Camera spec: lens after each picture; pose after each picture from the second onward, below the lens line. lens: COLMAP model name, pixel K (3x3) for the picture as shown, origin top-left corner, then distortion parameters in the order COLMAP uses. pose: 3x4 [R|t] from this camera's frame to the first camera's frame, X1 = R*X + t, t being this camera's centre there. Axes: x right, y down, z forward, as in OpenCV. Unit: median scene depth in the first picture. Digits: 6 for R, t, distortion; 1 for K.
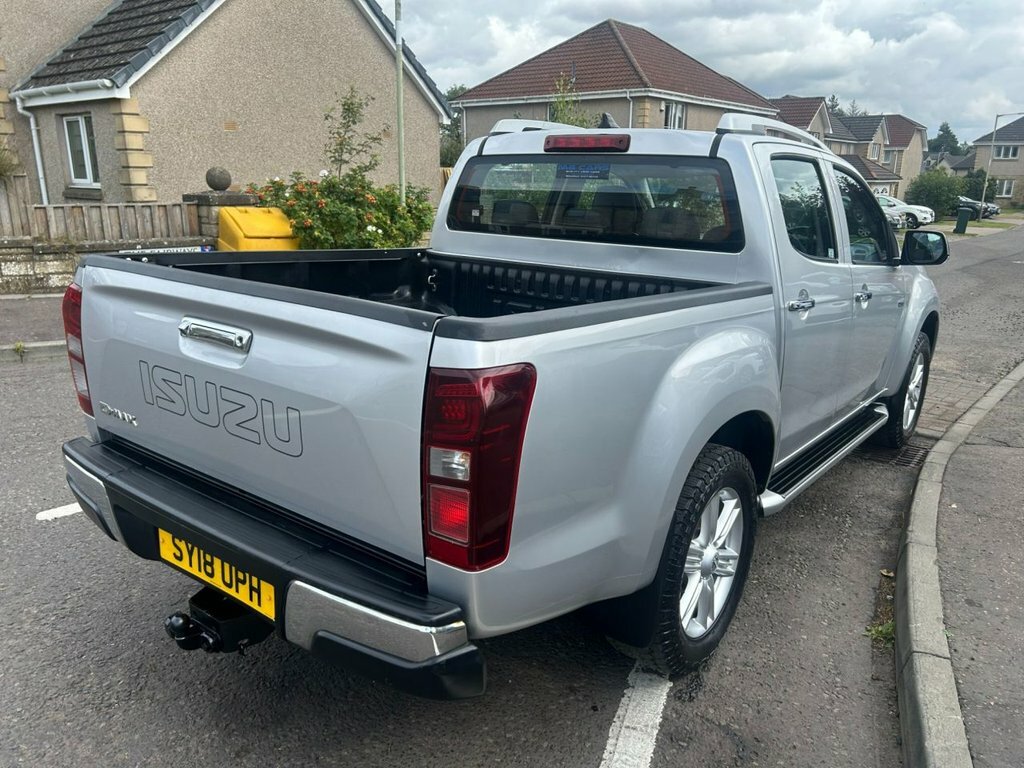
lens RADIAL K [[751.7, 0, 512.0], [0, 751.7, 384.0], [0, 0, 1]] dist [0.052971, -0.057656]
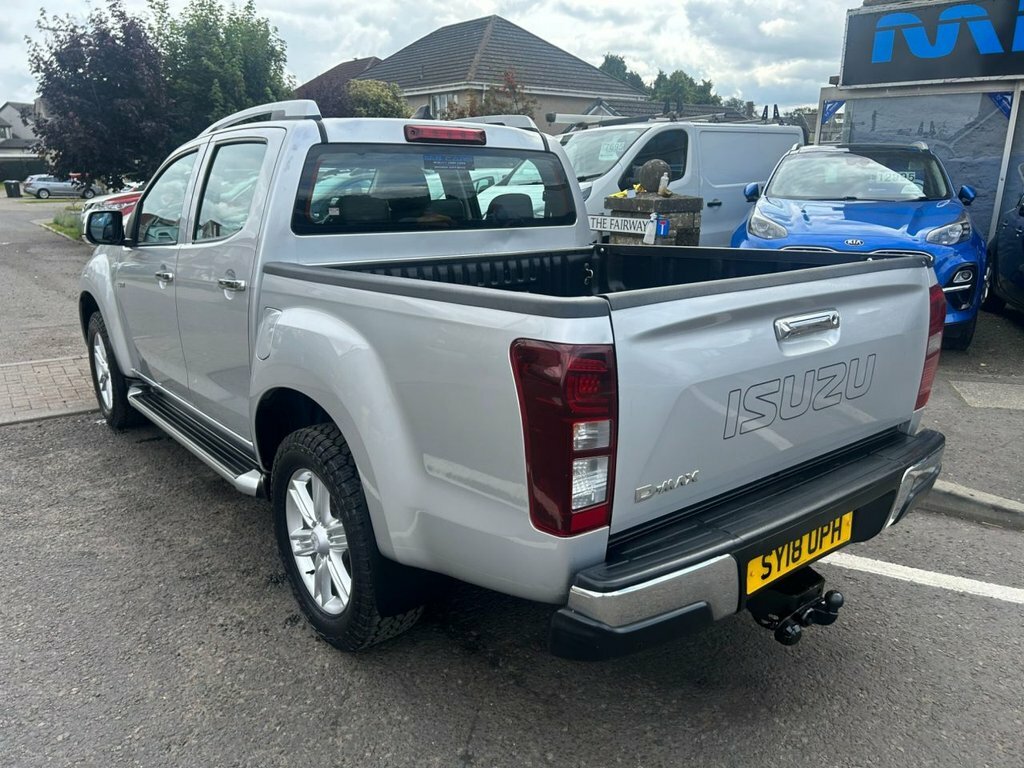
lens RADIAL K [[751.7, 0, 512.0], [0, 751.7, 384.0], [0, 0, 1]] dist [0.052971, -0.057656]
pose [[0.249000, -0.267613, 0.930797, -1.361214], [0.246522, 0.946925, 0.206302, -0.277932], [-0.936603, 0.178092, 0.301757, 0.983131]]
